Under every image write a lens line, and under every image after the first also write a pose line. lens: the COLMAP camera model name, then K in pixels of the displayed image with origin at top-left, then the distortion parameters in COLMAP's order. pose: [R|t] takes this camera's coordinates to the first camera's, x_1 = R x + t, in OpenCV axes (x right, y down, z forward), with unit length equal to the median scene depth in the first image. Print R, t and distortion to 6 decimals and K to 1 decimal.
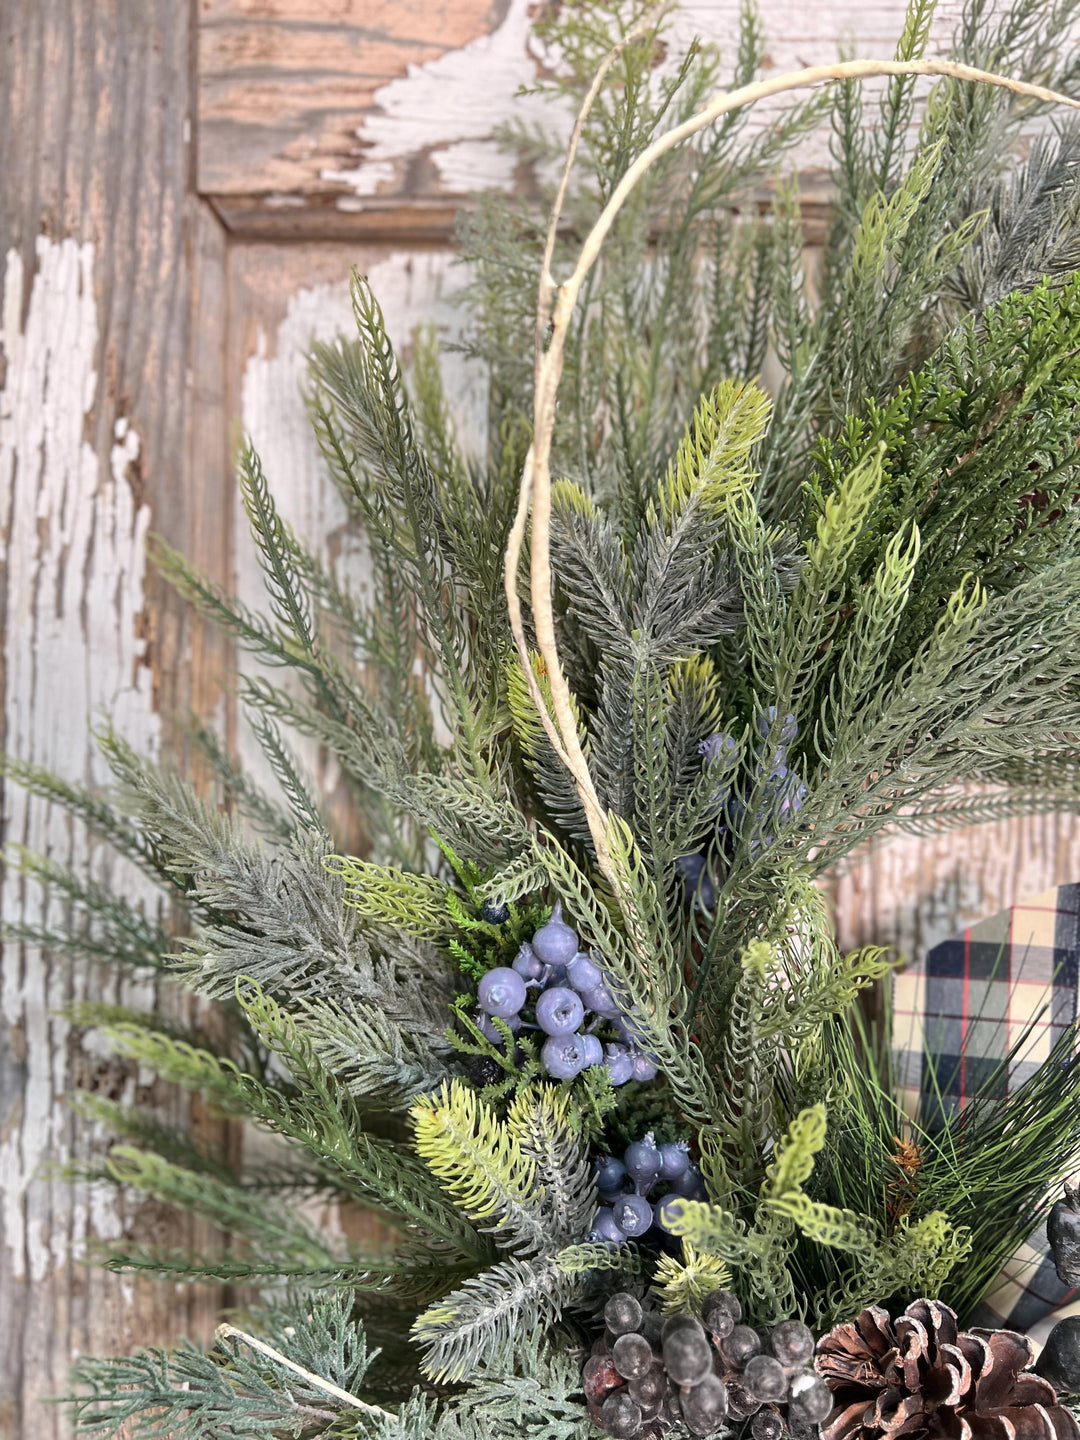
lens RADIAL K [[1108.3, 0, 548.8], [0, 1108.3, 721.4], [0, 0, 1]] dist [0.001673, 0.000021]
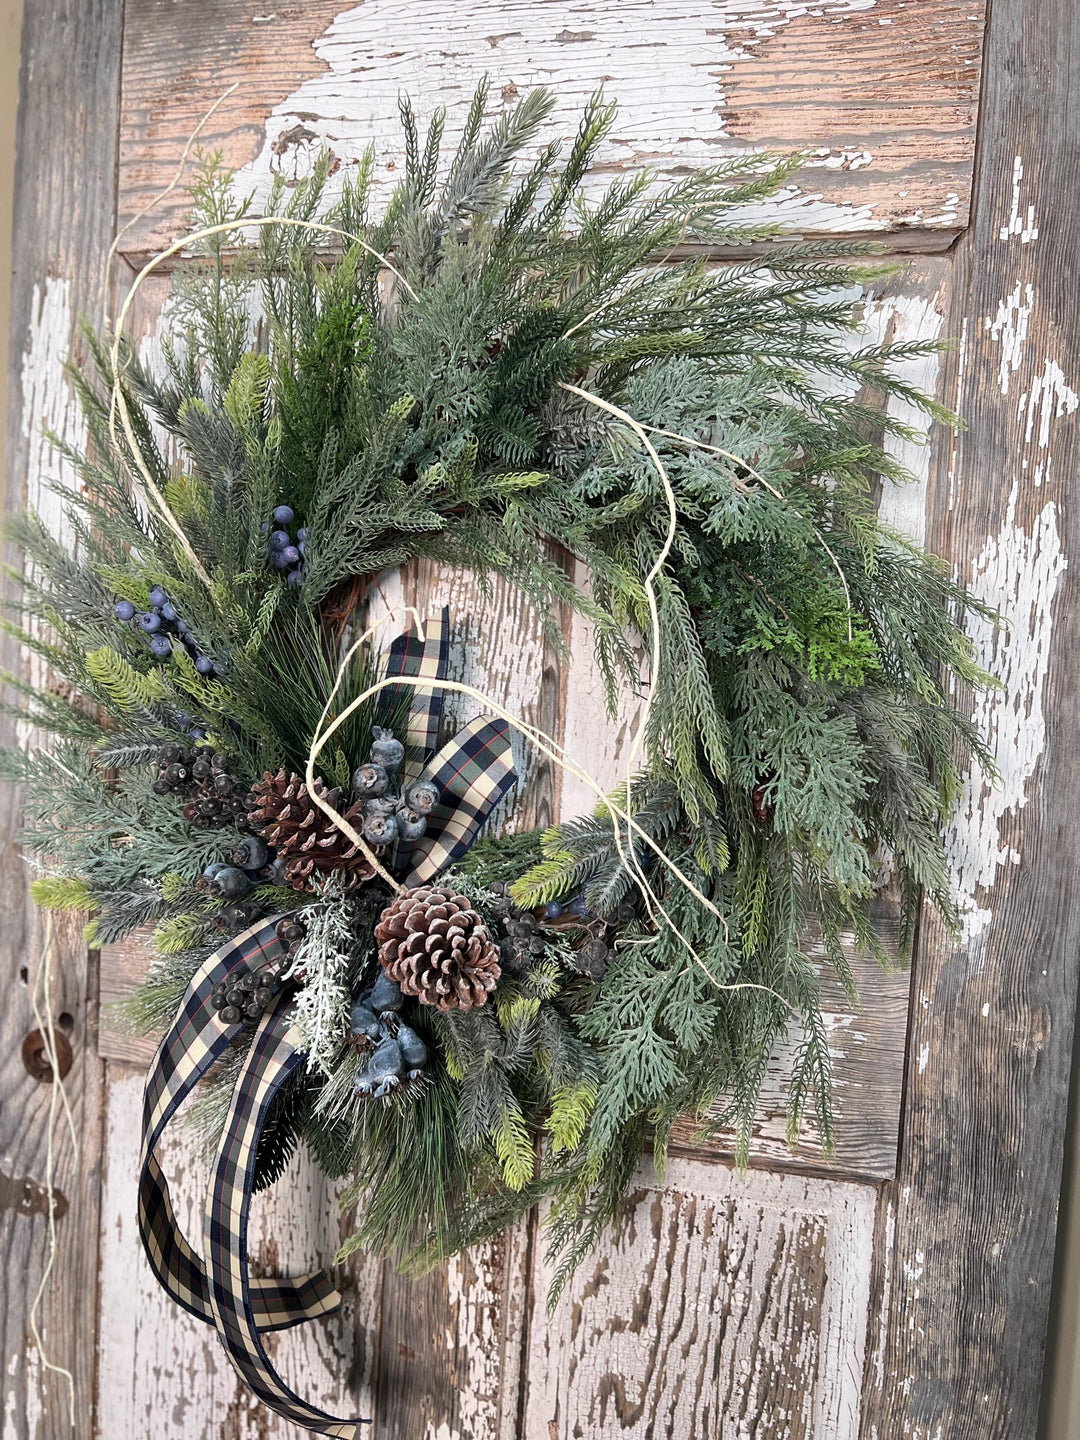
lens RADIAL K [[1084.3, 0, 546.3], [0, 1084.3, 726.5], [0, 0, 1]] dist [0.052622, -0.060978]
pose [[0.957862, 0.083764, -0.274743, 1.151232], [-0.066091, 0.995141, 0.072981, 0.197455], [0.279521, -0.051748, 0.958744, -0.798148]]
